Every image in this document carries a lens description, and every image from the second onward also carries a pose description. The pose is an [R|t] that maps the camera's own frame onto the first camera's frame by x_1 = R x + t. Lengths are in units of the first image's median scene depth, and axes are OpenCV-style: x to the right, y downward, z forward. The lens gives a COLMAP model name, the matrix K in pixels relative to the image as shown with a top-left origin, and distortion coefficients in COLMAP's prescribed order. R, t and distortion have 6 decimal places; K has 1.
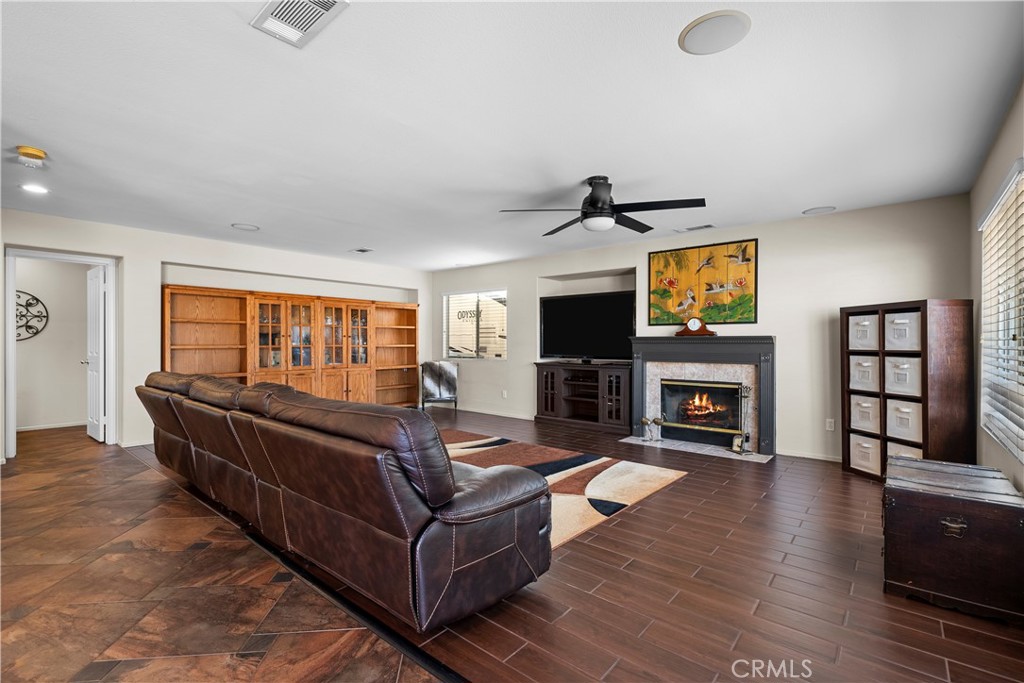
lens RADIAL K [[454.9, 0, 498.8], [0, 454.9, 349.3], [0, 0, 1]] dist [0.004211, -0.000808]
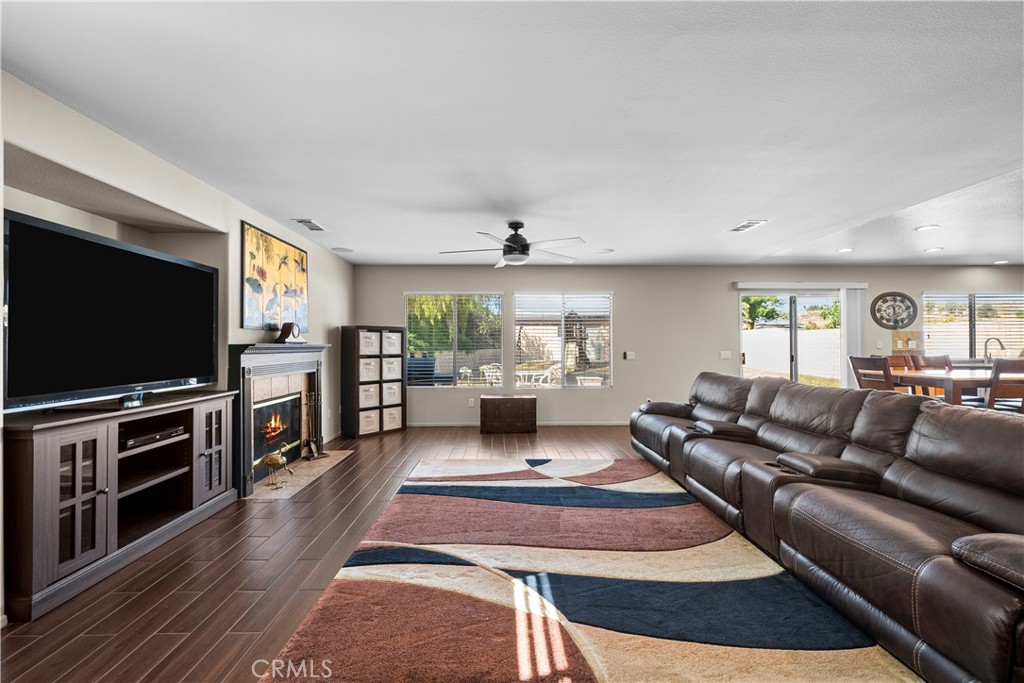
lens RADIAL K [[427.0, 0, 508.0], [0, 427.0, 345.0], [0, 0, 1]] dist [-0.003816, 0.000663]
pose [[-0.678854, 0.003509, 0.734265, -0.458385], [0.014899, 0.999849, 0.008996, -0.029374], [-0.734122, 0.017047, -0.678803, 1.288449]]
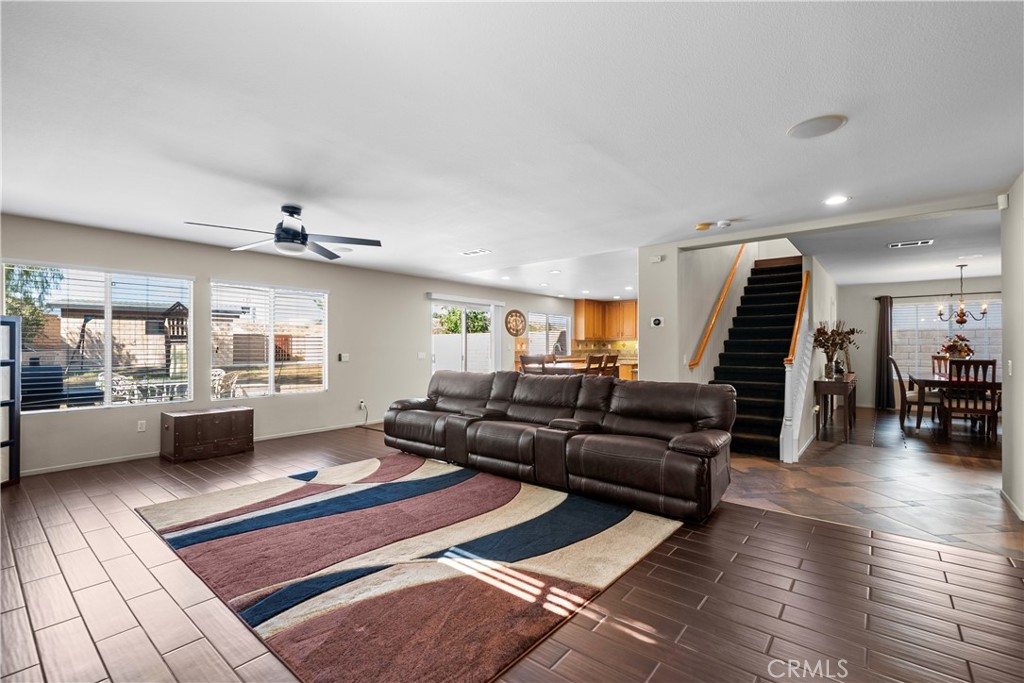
lens RADIAL K [[454.9, 0, 504.8], [0, 454.9, 346.5], [0, 0, 1]] dist [0.004211, -0.000808]
pose [[-0.999601, -0.000140, -0.028231, -0.198456], [-0.000559, 0.999890, 0.014848, -0.033397], [0.028226, 0.014858, -0.999491, 1.504954]]
